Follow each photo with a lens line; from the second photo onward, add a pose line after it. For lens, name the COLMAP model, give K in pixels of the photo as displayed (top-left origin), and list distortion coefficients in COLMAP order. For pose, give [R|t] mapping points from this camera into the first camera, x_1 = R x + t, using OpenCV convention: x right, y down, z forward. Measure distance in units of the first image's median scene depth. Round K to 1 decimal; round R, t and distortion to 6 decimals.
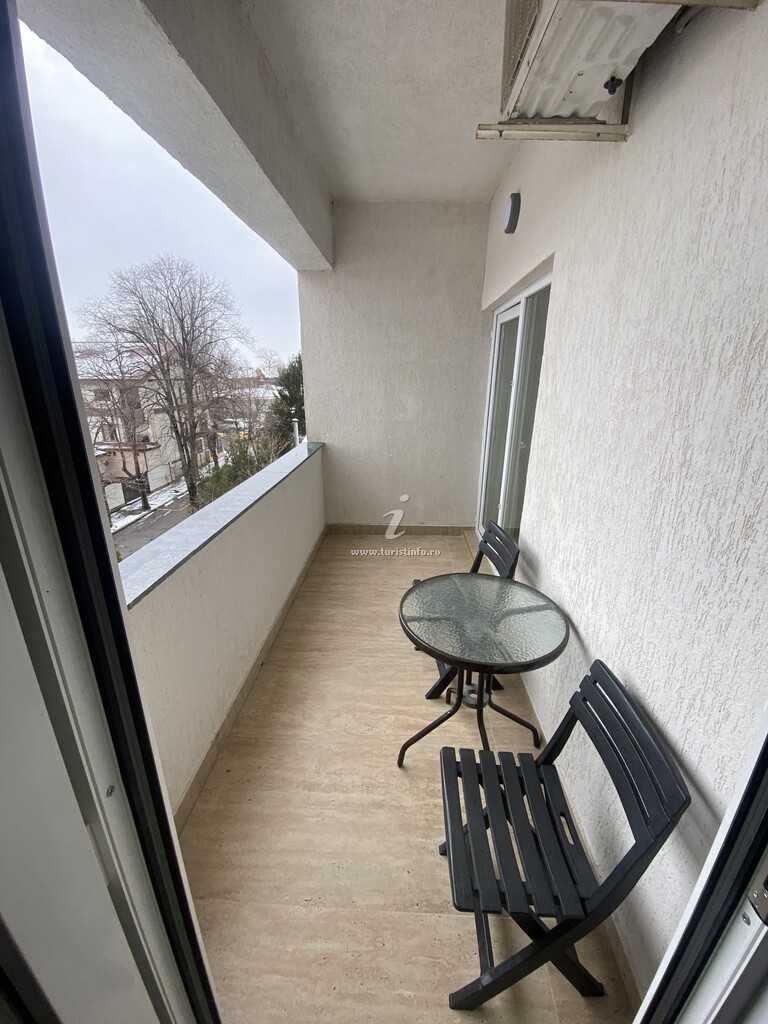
lens RADIAL K [[414.1, 0, 384.0], [0, 414.1, 512.0], [0, 0, 1]] dist [0.029065, -0.026923]
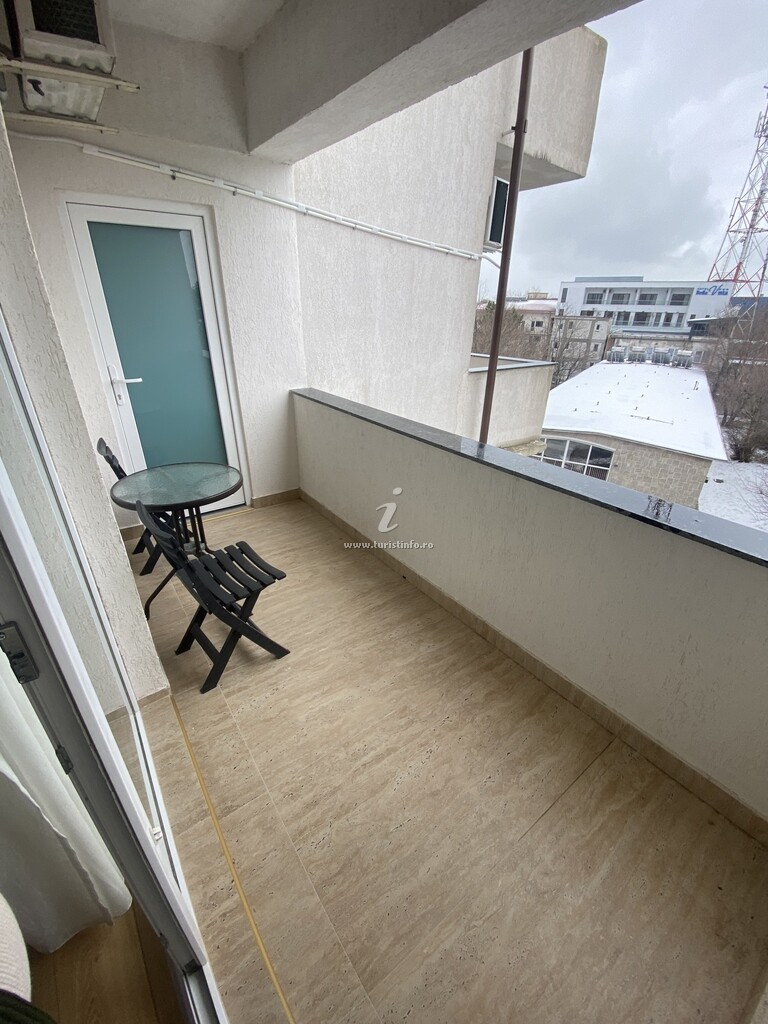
lens RADIAL K [[414.1, 0, 384.0], [0, 414.1, 512.0], [0, 0, 1]] dist [0.029065, -0.026923]
pose [[-0.778056, 0.264306, -0.569886, 0.291380], [-0.213324, 0.742108, 0.635428, -0.395753], [0.590865, 0.615969, -0.521019, 1.223842]]
